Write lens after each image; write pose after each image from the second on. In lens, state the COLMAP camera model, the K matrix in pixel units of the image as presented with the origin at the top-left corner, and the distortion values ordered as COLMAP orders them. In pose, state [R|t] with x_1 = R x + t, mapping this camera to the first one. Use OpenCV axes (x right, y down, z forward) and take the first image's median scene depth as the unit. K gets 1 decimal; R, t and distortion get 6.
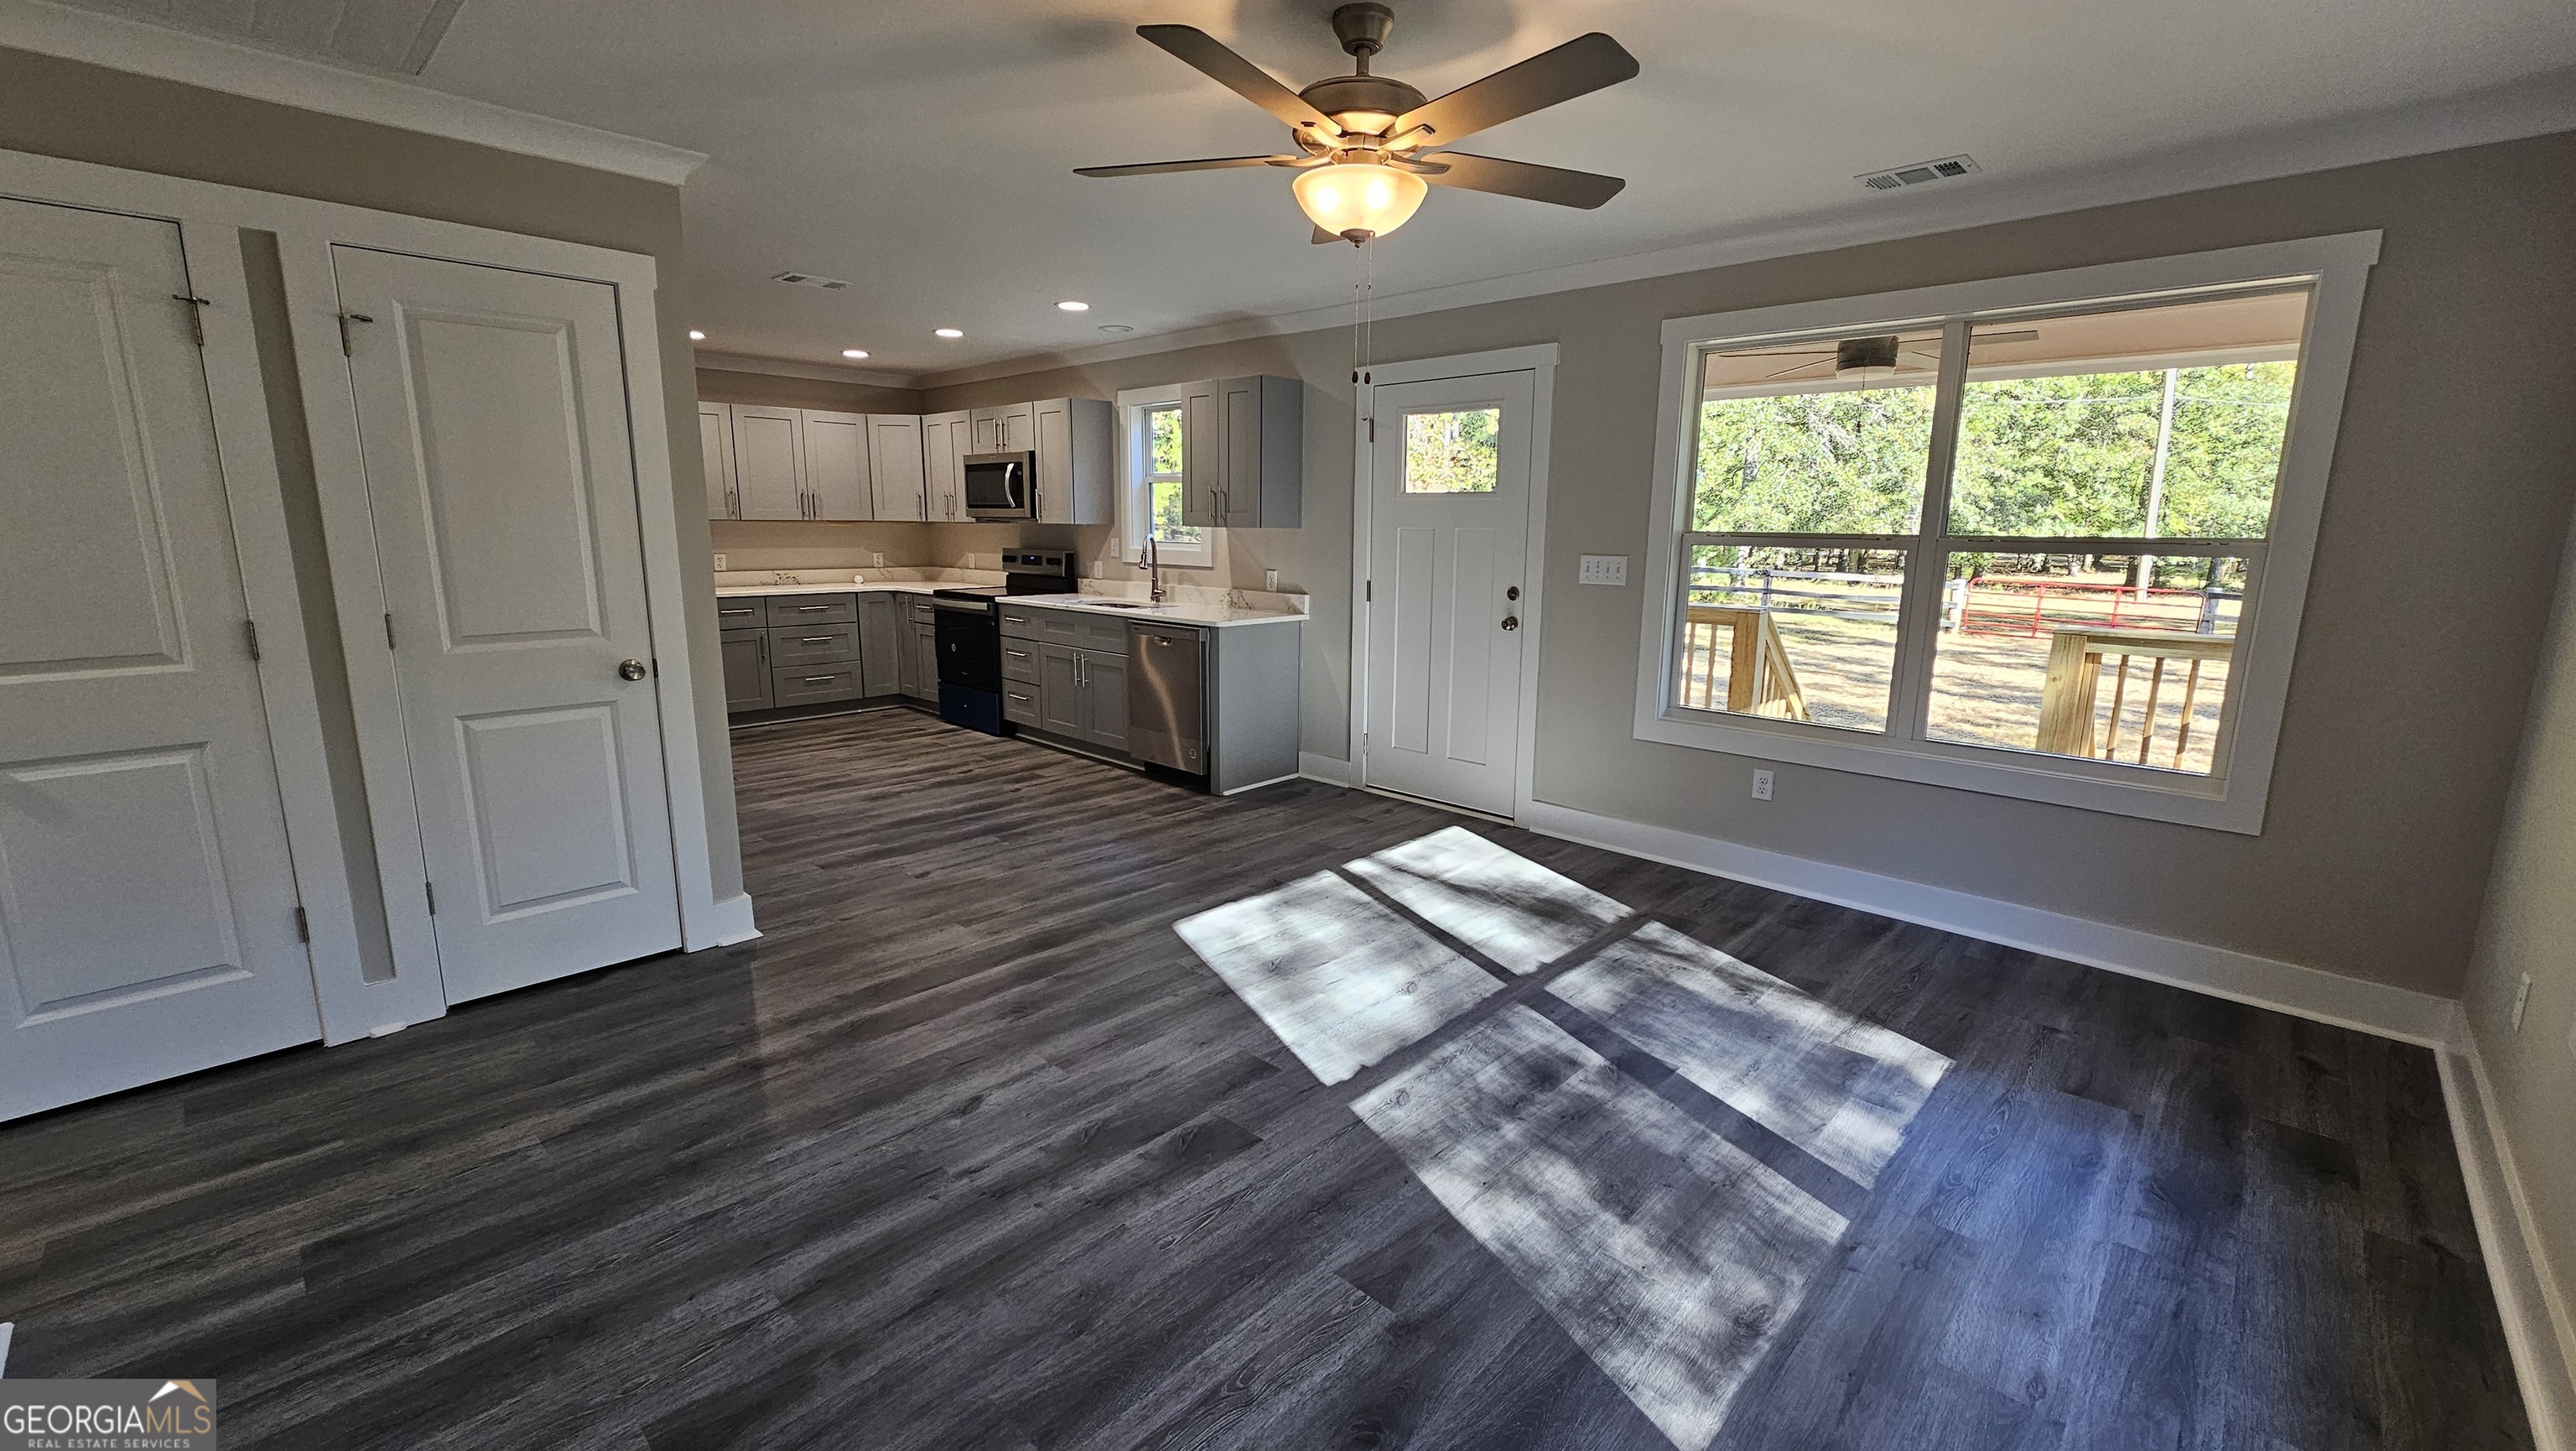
lens RADIAL K [[1041.5, 0, 1299.4], [0, 1041.5, 717.0], [0, 0, 1]] dist [0.002357, 0.000024]
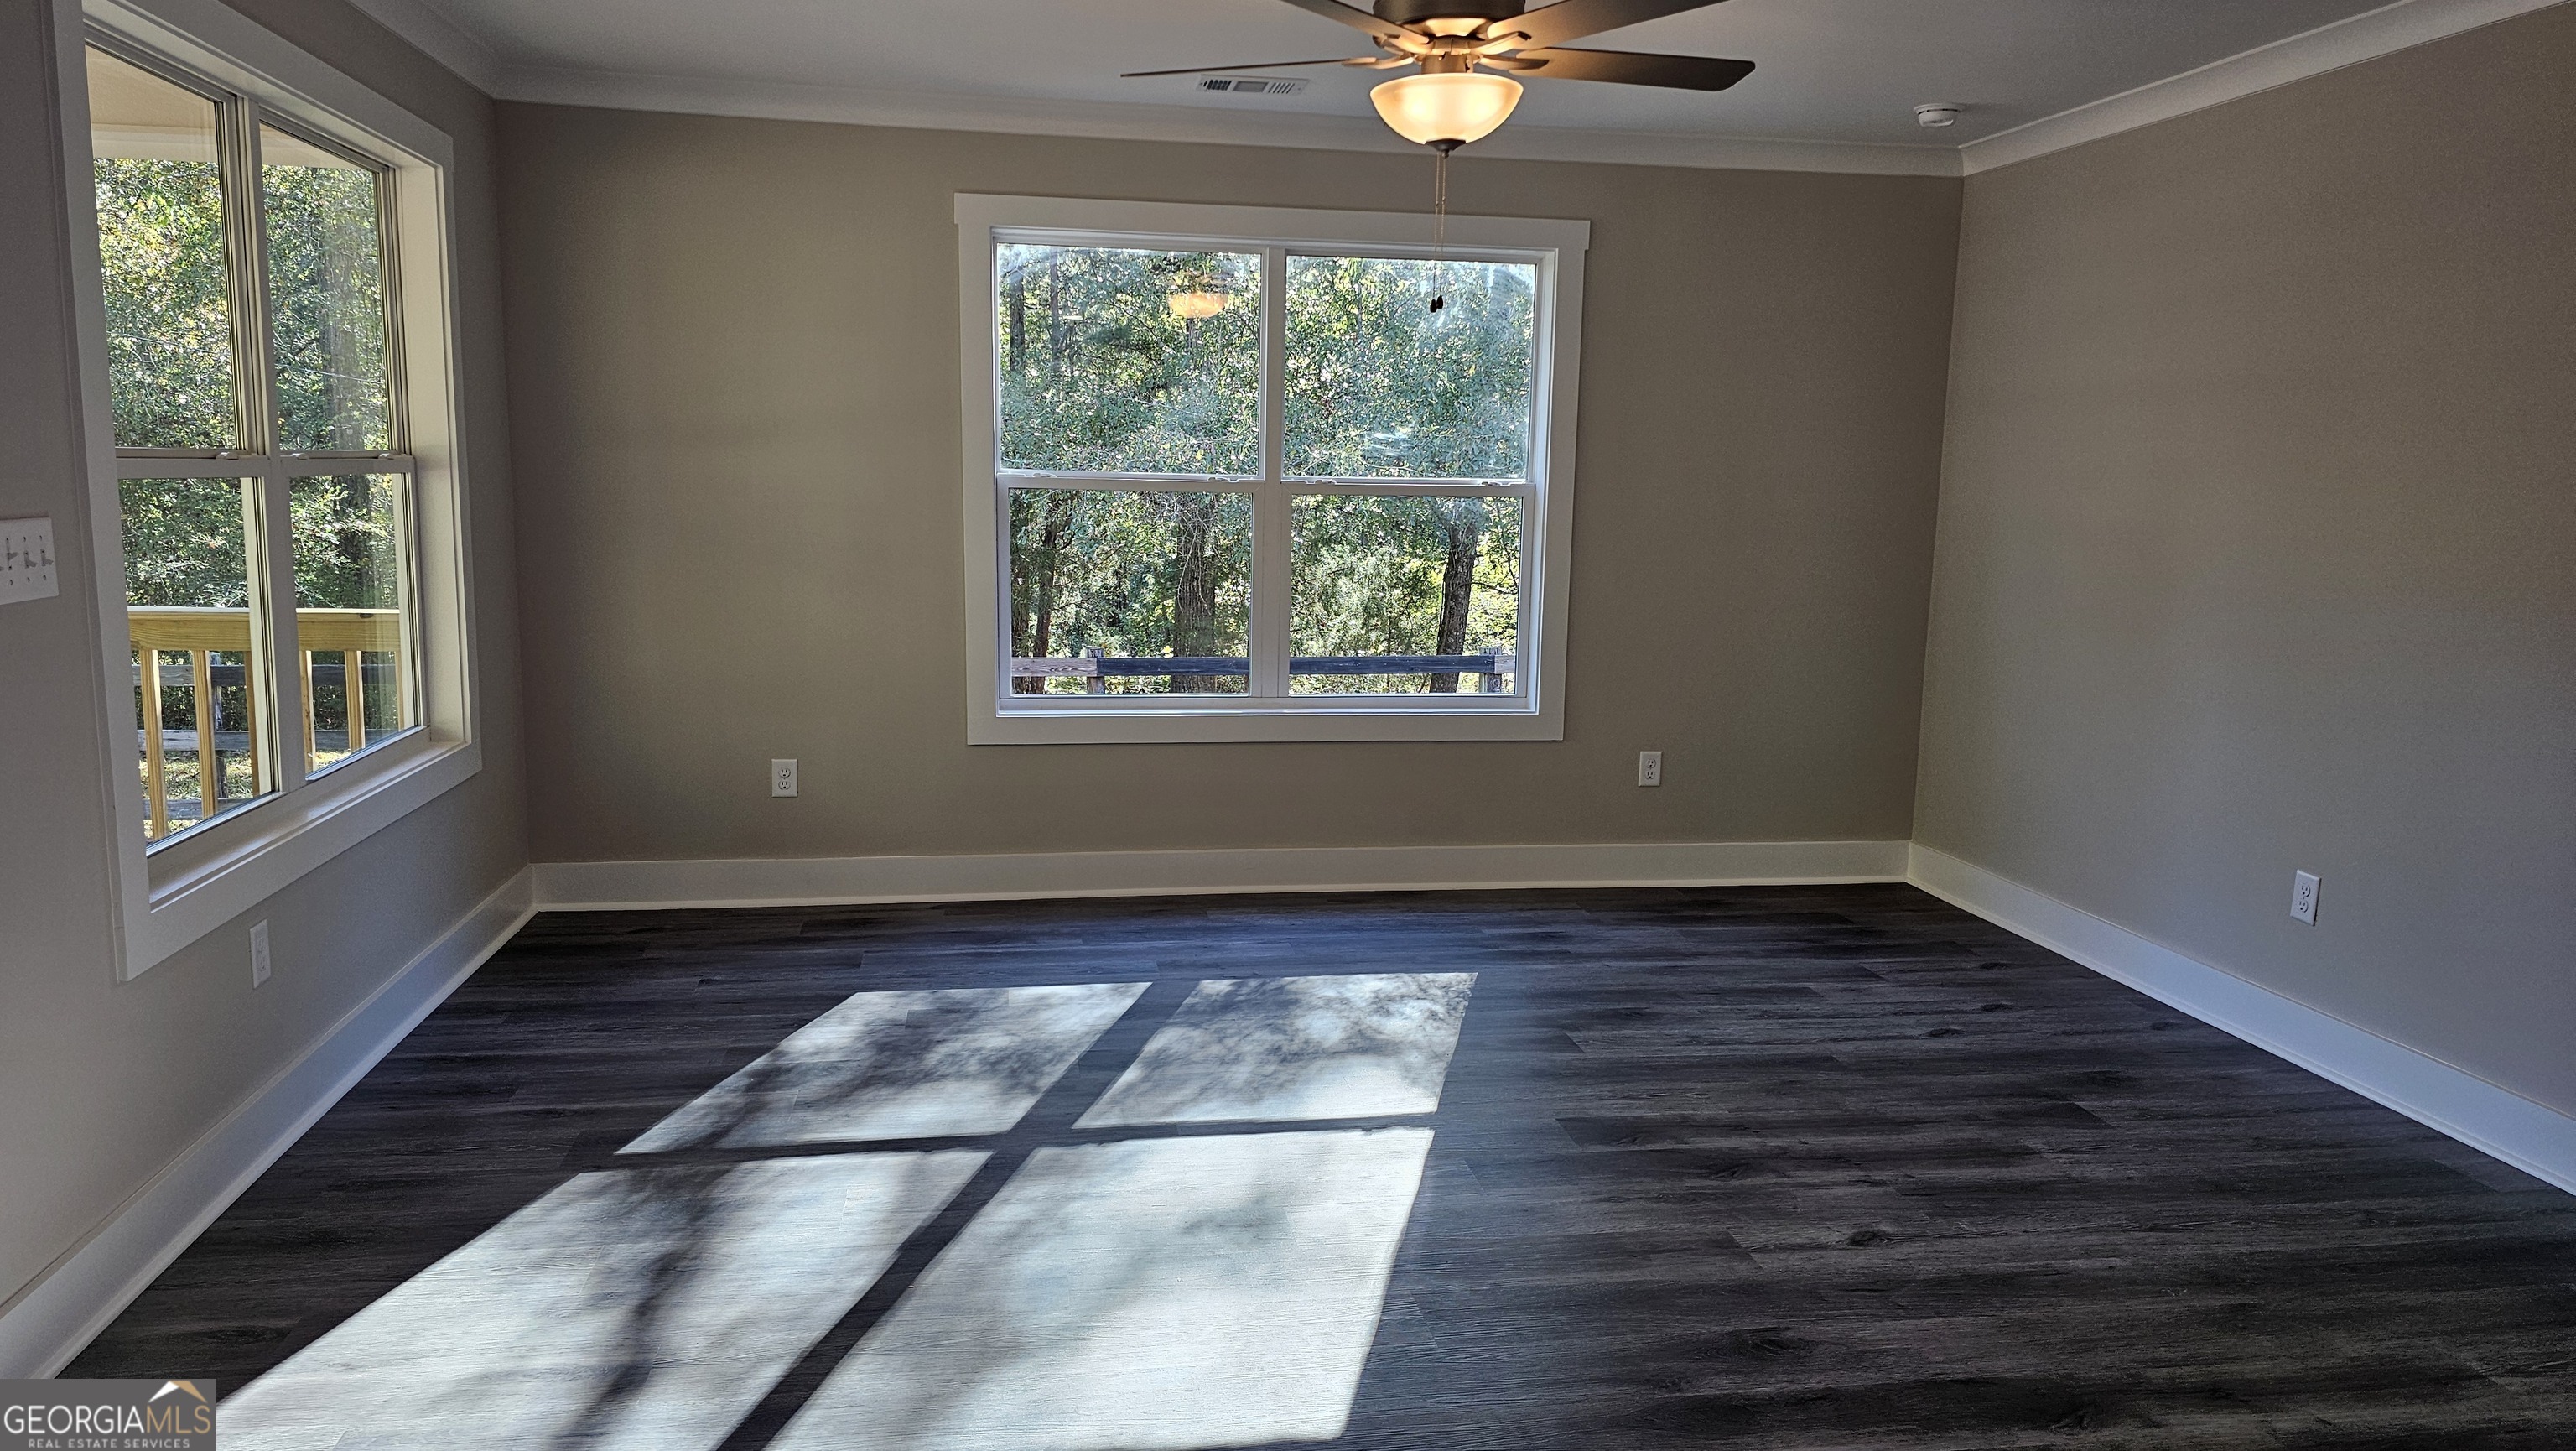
lens RADIAL K [[1678.1, 0, 1283.5], [0, 1678.1, 733.6], [0, 0, 1]] dist [-0.002834, -0.003880]
pose [[-0.790017, -0.117738, 0.601673, -0.279243], [0.090266, 0.948354, 0.304100, -0.158119], [-0.606403, 0.294555, -0.738588, 0.852565]]
